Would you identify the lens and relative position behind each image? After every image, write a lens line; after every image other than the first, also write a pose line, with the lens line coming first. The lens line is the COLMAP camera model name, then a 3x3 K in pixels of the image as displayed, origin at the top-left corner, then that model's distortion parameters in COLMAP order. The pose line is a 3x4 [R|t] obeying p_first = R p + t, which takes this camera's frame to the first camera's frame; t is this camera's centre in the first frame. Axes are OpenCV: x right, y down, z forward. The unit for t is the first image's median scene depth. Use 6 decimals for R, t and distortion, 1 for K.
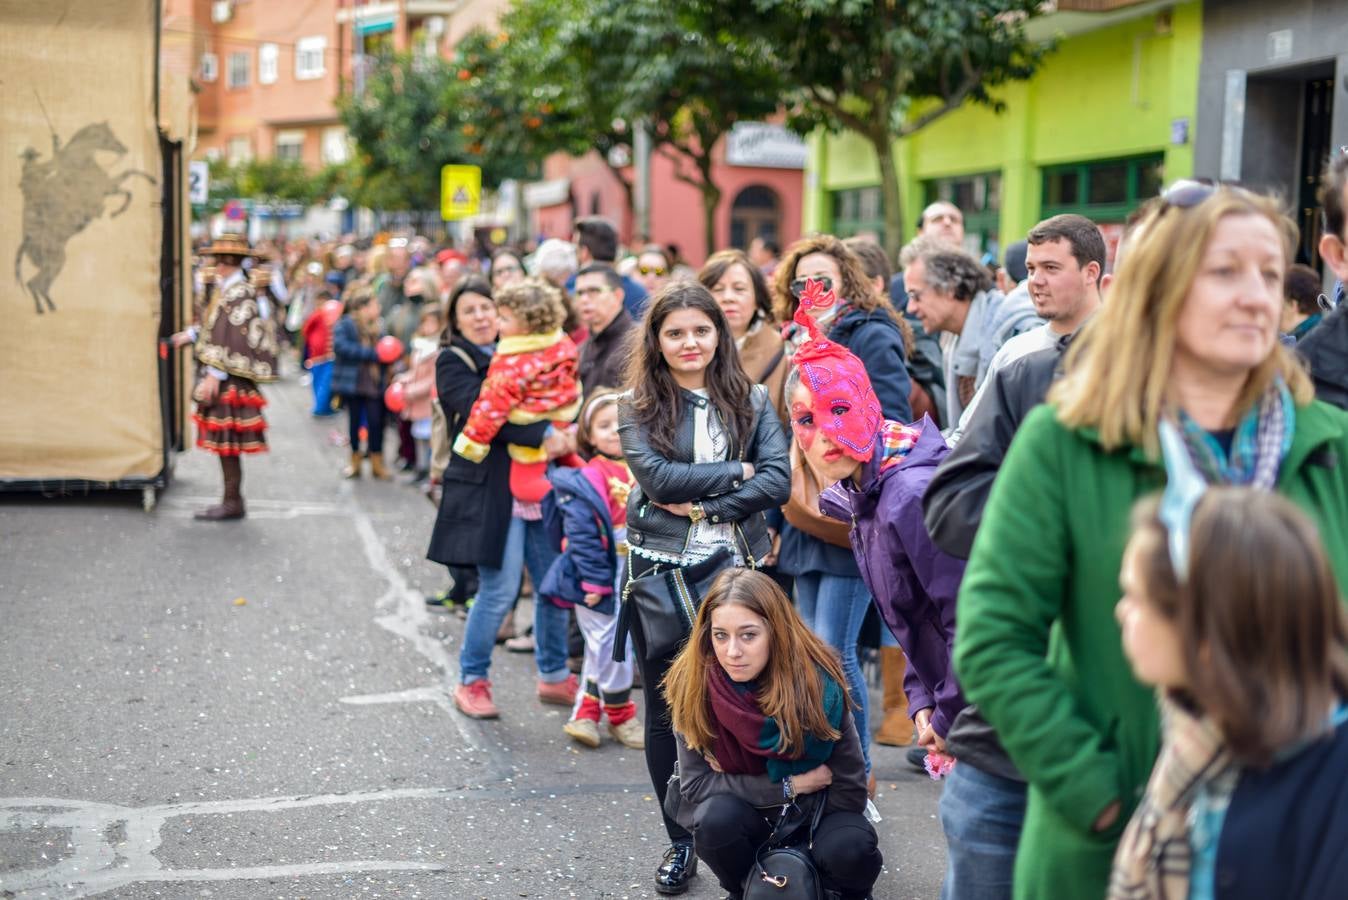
lens RADIAL K [[1865.1, 0, 674.0], [0, 1865.1, 450.0], [0, 0, 1]] dist [0.017643, -0.090490]
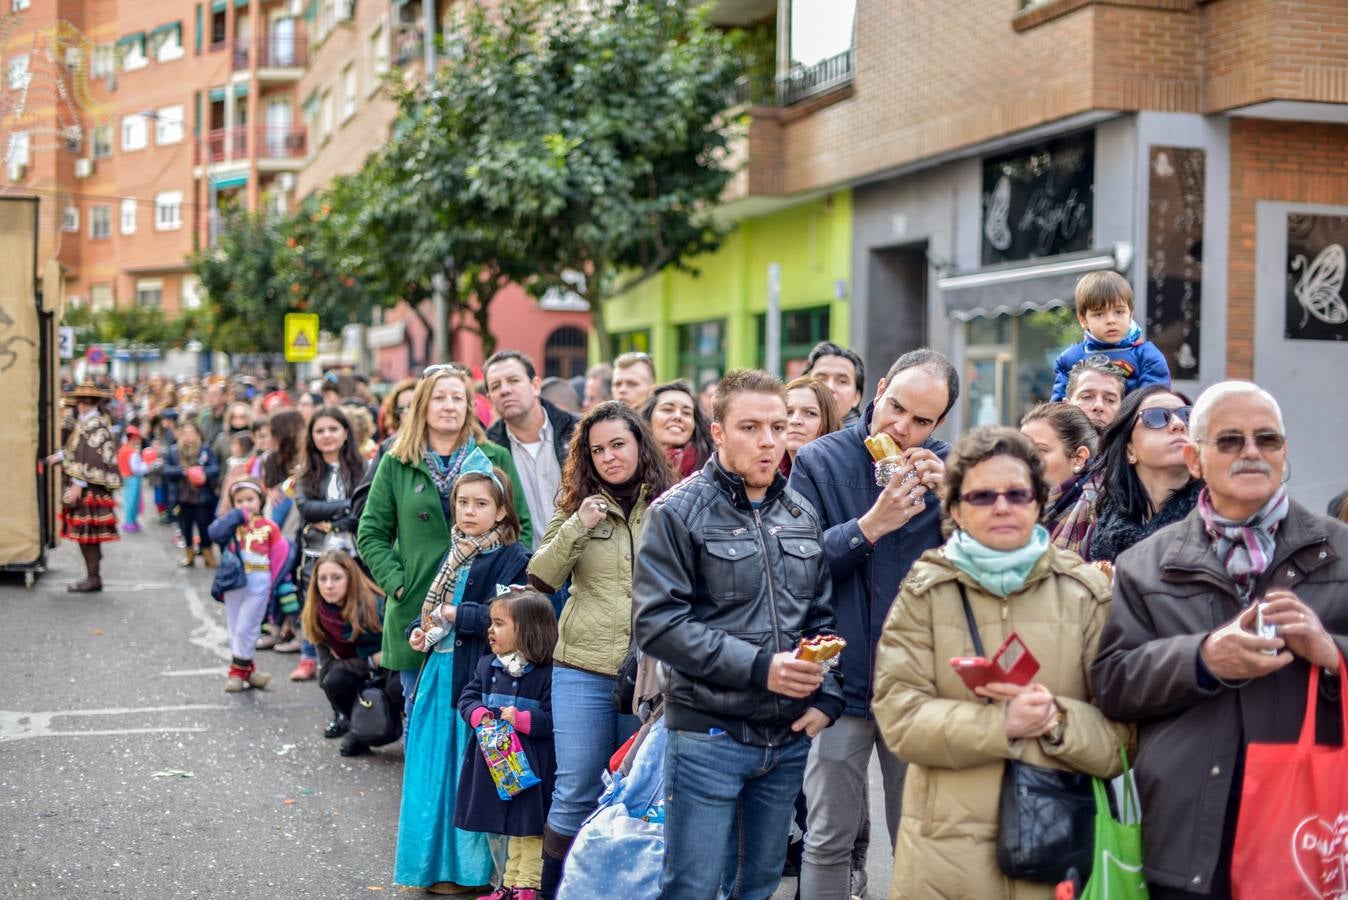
lens RADIAL K [[1865.1, 0, 674.0], [0, 1865.1, 450.0], [0, 0, 1]] dist [0.017643, -0.090490]
pose [[0.997444, -0.019041, 0.068871, 0.082055], [0.023845, 0.997288, -0.069622, 0.034768], [-0.067358, 0.071086, 0.995193, -0.338554]]
